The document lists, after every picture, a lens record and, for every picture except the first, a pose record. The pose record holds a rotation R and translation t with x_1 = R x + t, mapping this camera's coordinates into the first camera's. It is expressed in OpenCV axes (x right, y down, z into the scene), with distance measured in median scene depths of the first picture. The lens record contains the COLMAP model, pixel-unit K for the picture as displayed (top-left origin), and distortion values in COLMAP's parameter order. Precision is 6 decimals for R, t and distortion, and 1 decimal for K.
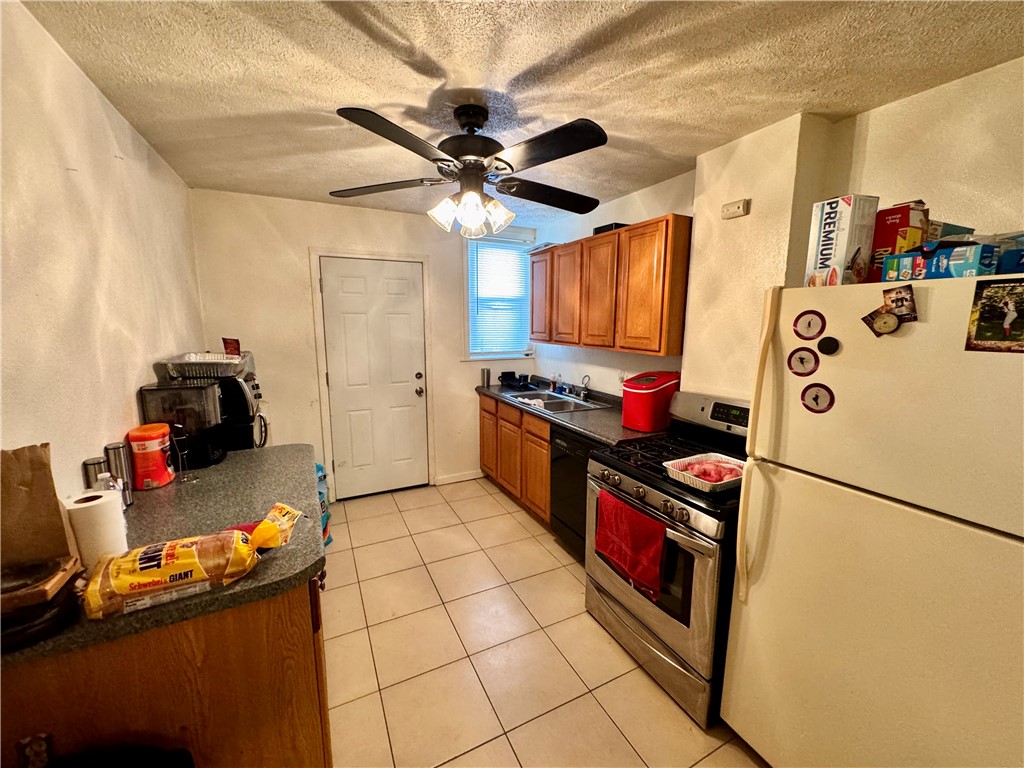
lens RADIAL K [[410.9, 0, 511.5], [0, 410.9, 384.1], [0, 0, 1]] dist [-0.002394, -0.000406]
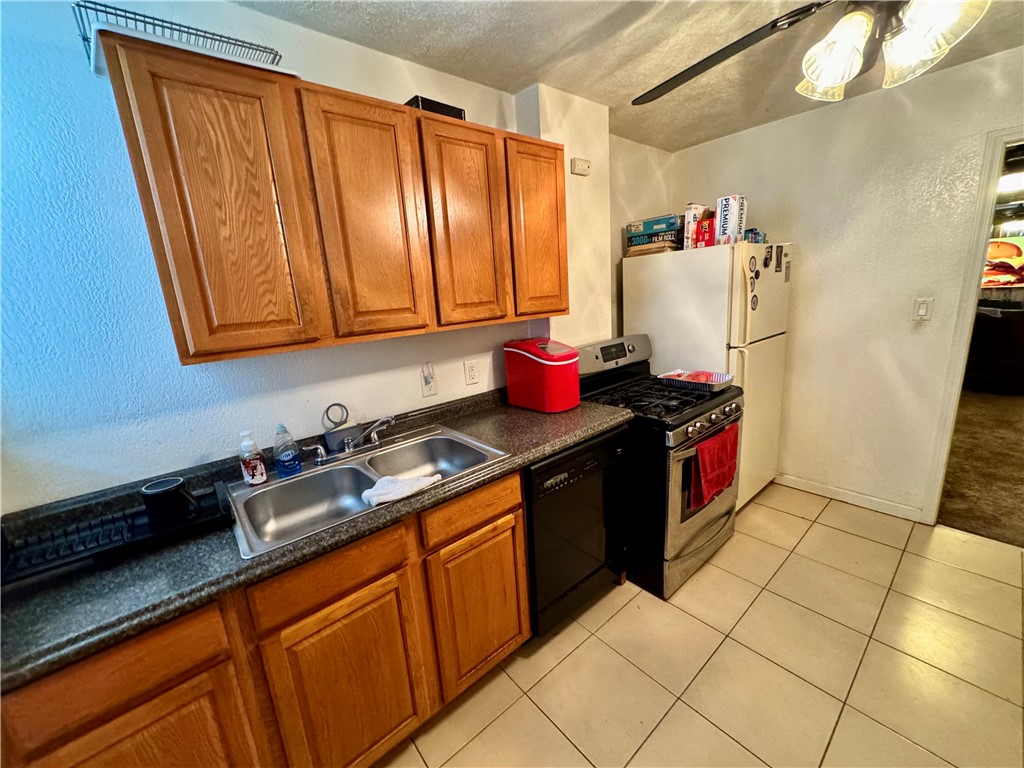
lens RADIAL K [[410.9, 0, 513.4], [0, 410.9, 384.4], [0, 0, 1]] dist [-0.002394, -0.000406]
pose [[-0.246213, -0.203560, 0.947598, -0.521978], [0.214487, 0.942011, 0.258090, -0.201118], [-0.945185, 0.266793, -0.188274, 1.475018]]
